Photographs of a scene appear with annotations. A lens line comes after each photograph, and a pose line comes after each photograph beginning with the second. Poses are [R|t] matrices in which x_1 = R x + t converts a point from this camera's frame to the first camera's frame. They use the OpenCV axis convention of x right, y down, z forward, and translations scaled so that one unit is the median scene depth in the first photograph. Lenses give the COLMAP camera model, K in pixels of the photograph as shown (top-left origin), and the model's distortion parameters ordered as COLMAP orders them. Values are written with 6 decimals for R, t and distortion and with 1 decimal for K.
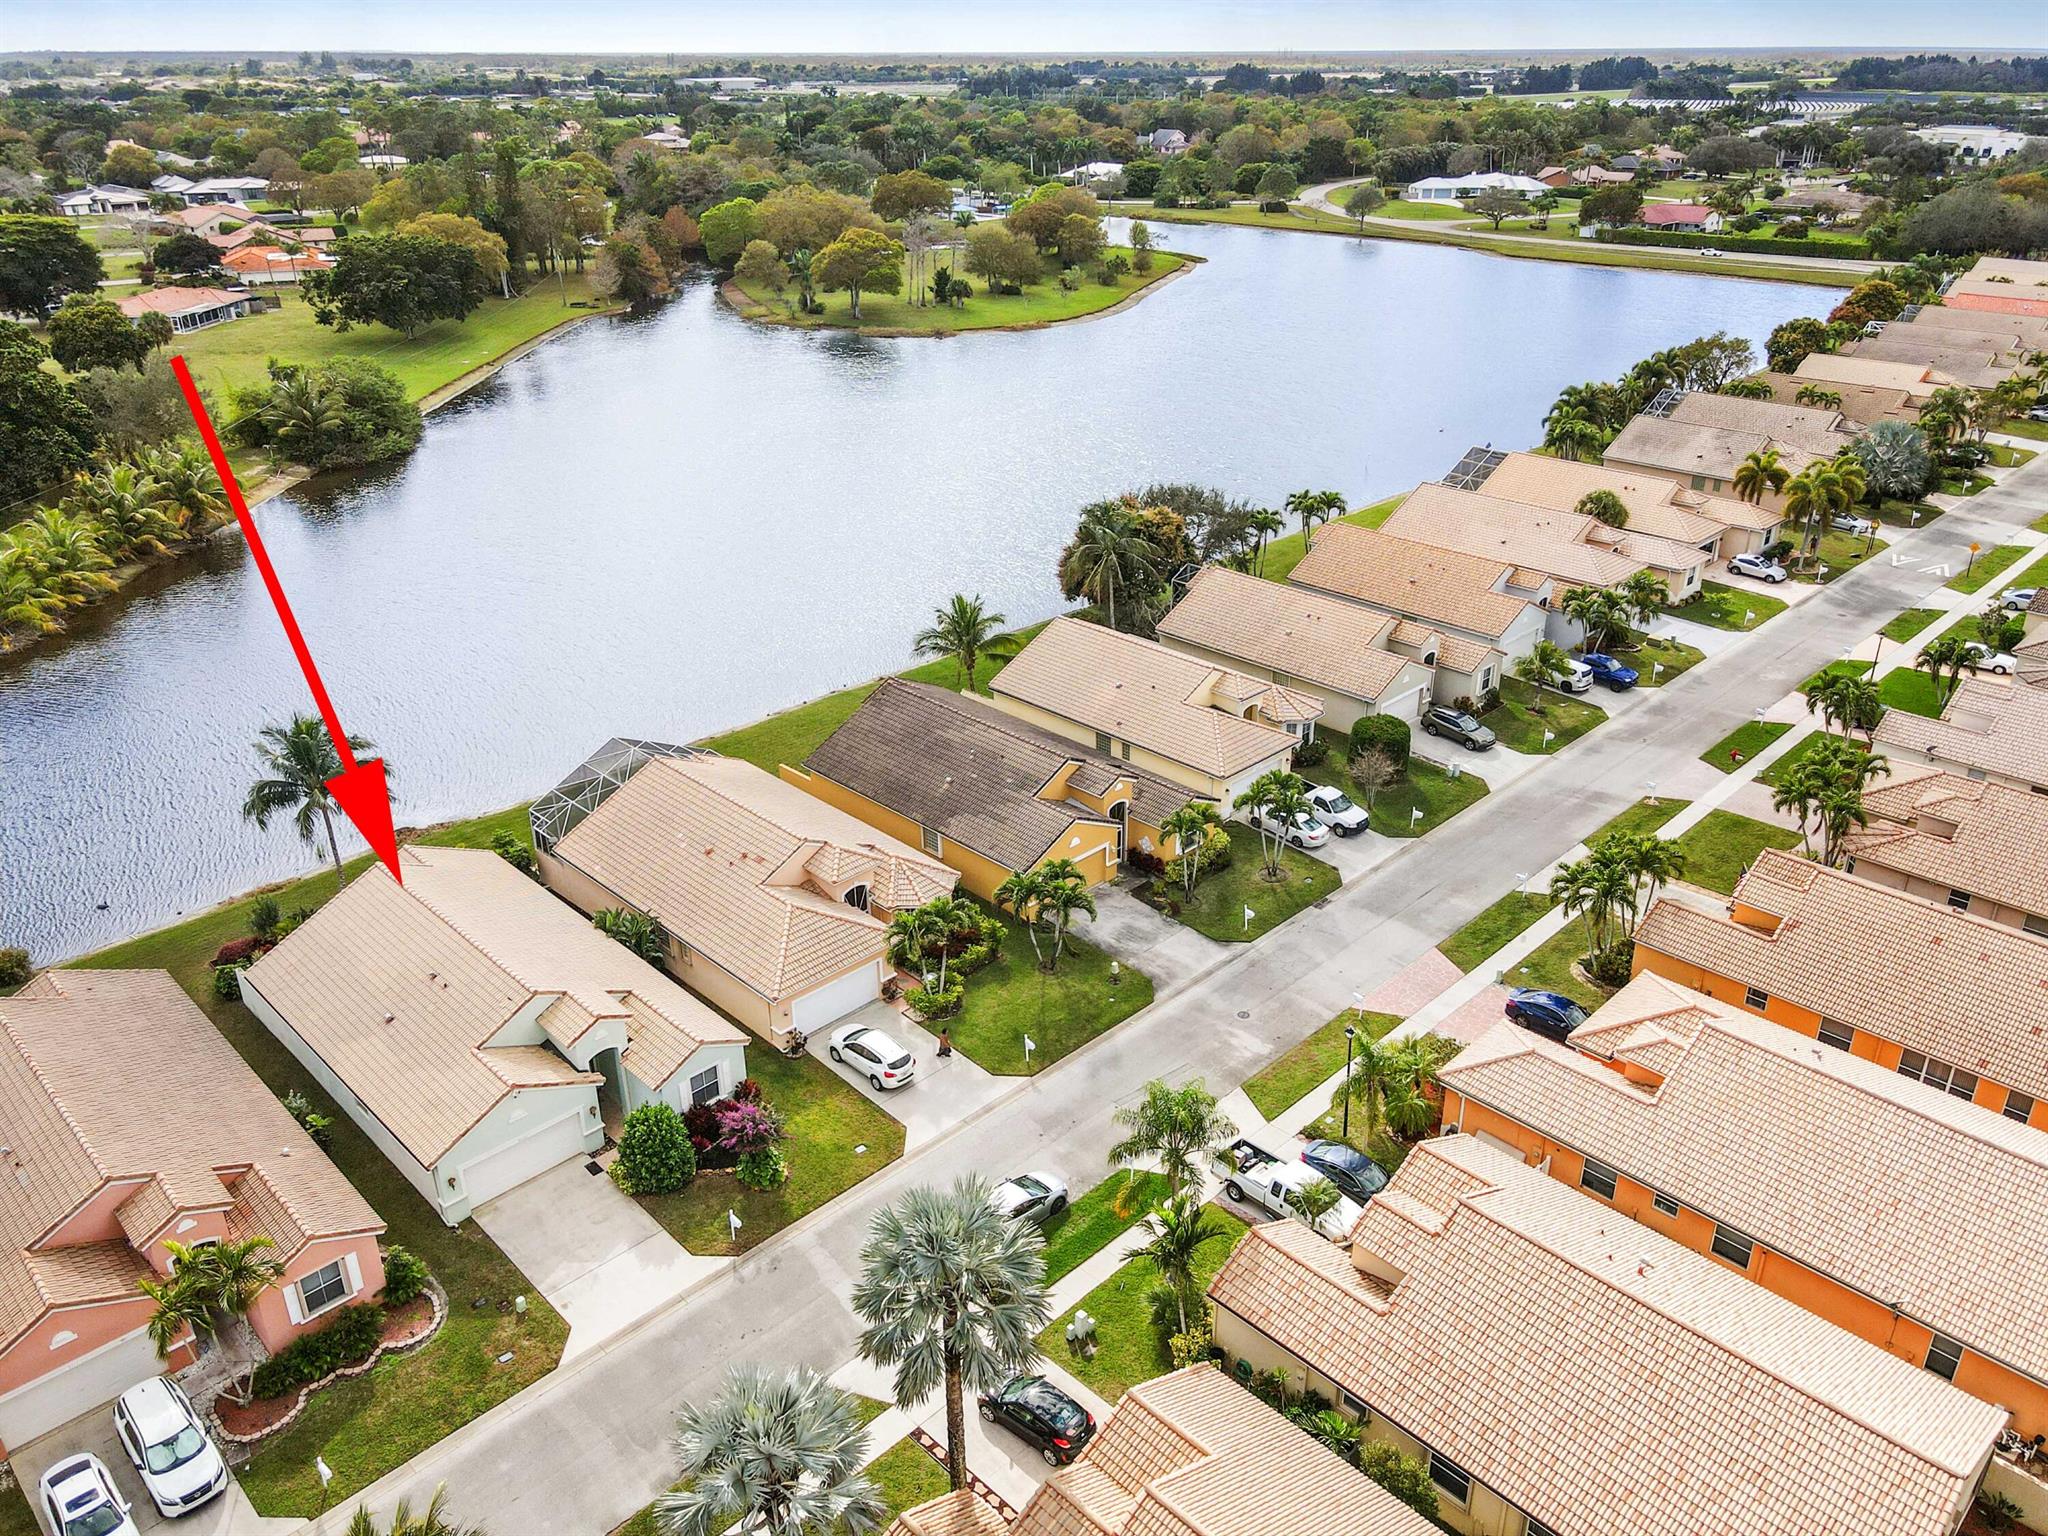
lens RADIAL K [[1477.8, 0, 1024.0], [0, 1477.8, 768.0], [0, 0, 1]] dist [-0.006021, 0.024325]
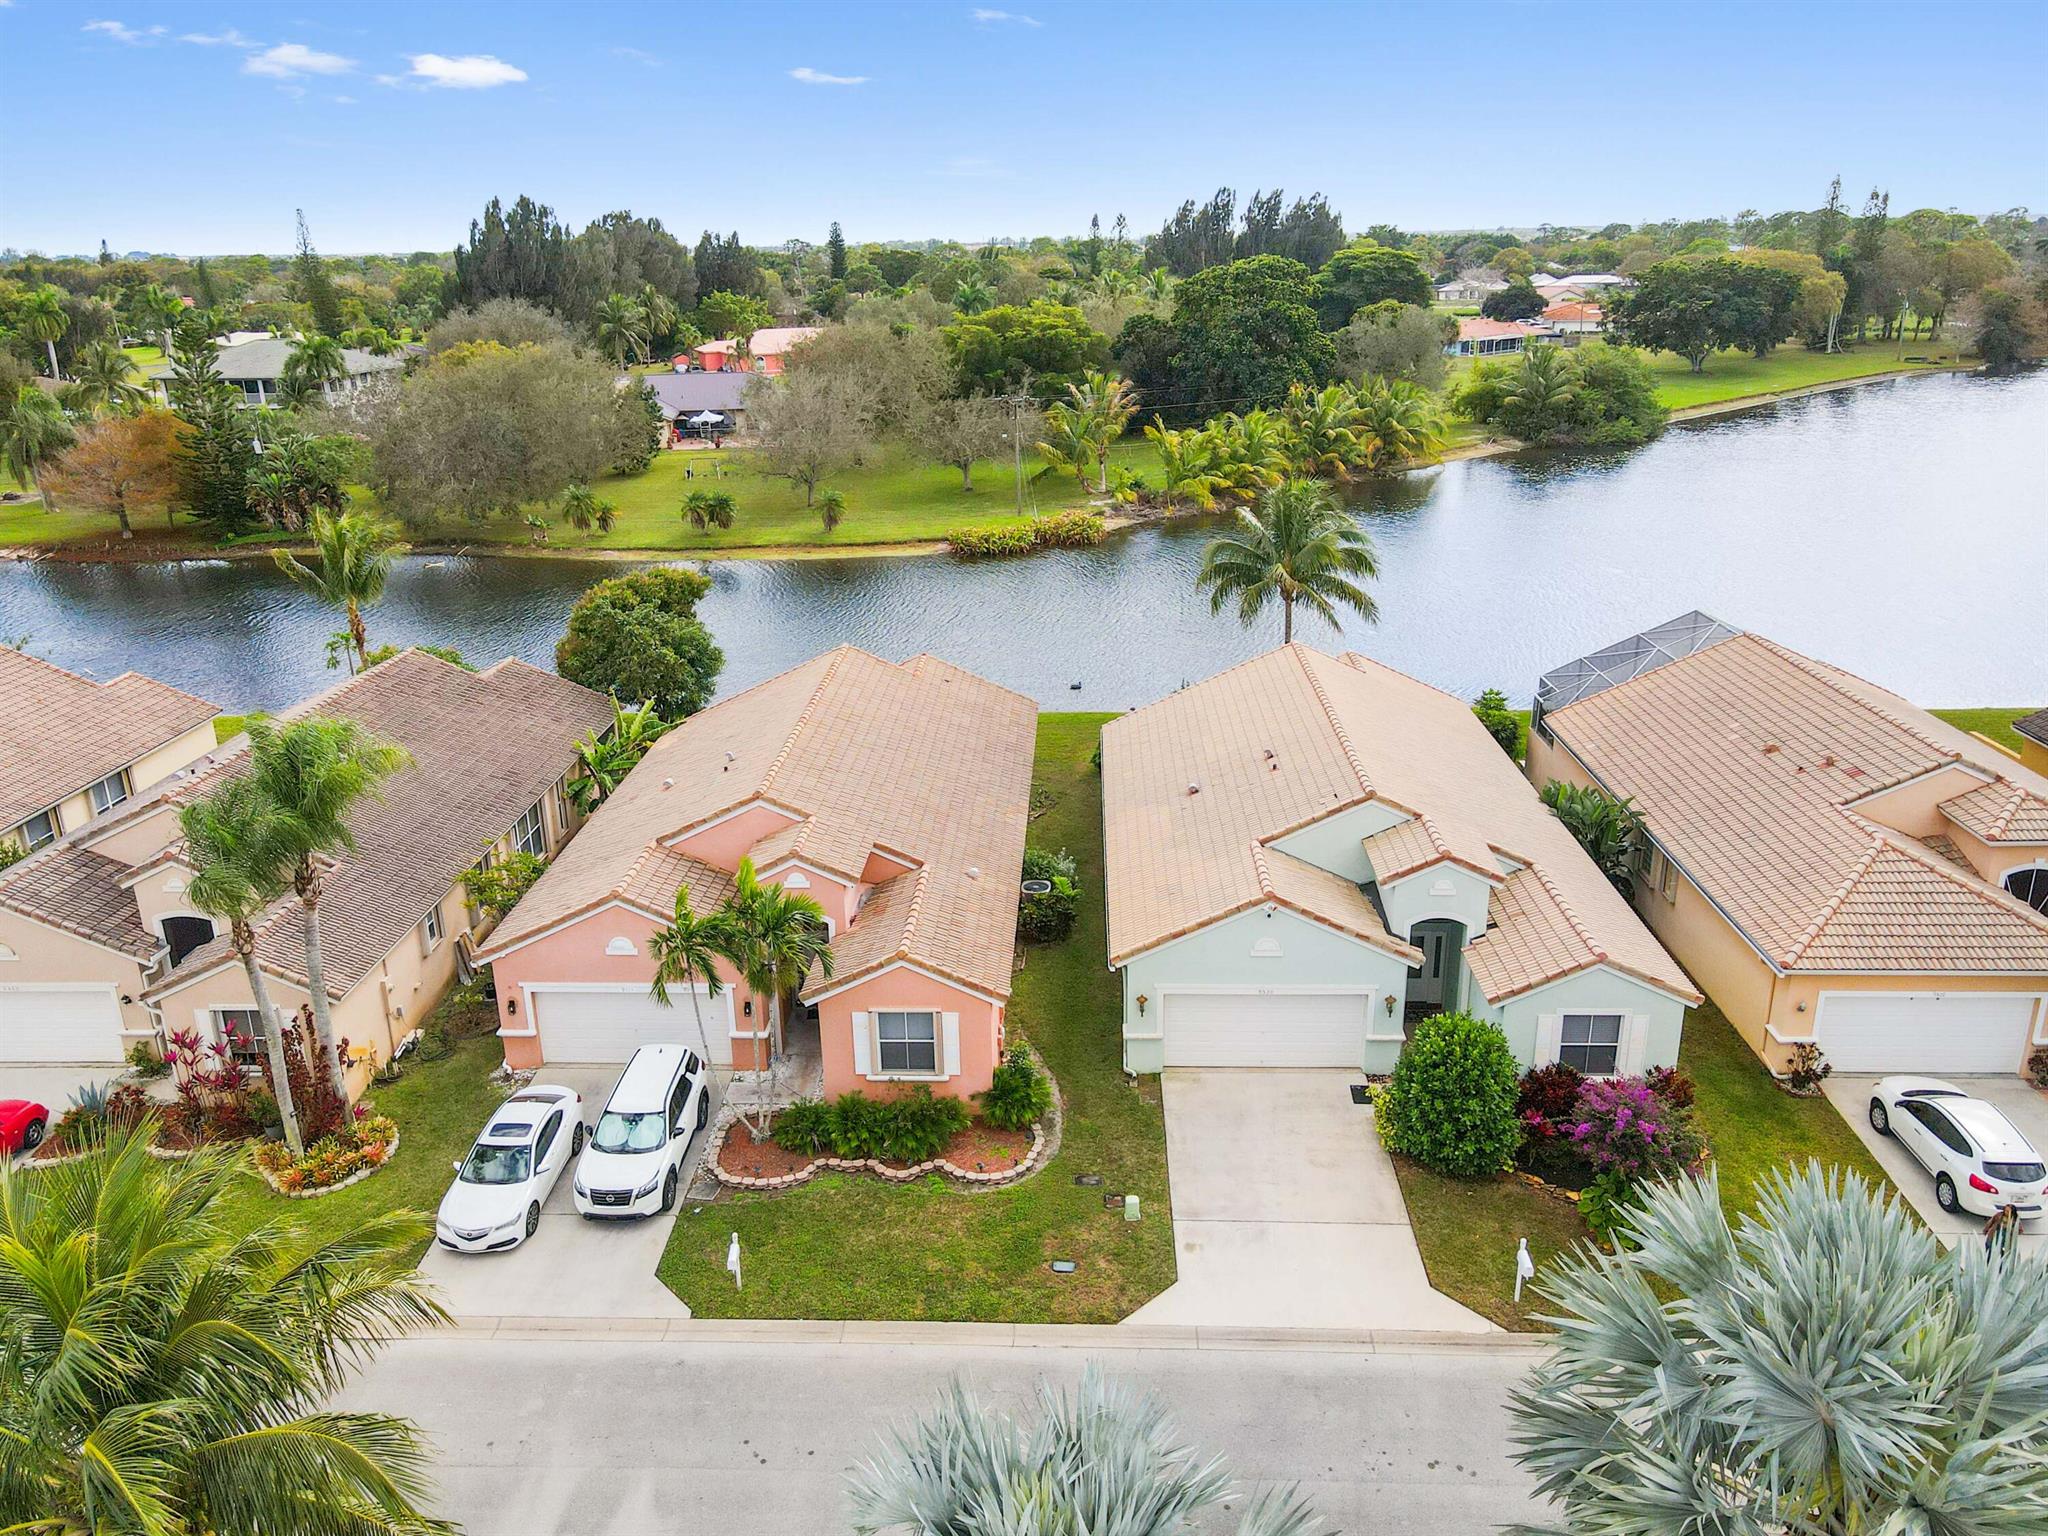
lens RADIAL K [[1477.8, 0, 1024.0], [0, 1477.8, 768.0], [0, 0, 1]] dist [-0.006021, 0.024325]
pose [[0.673506, 0.227107, -0.703428, 0.006678], [-0.297866, 0.954333, 0.022918, 0.169346], [0.676509, 0.194092, 0.710397, 0.450289]]
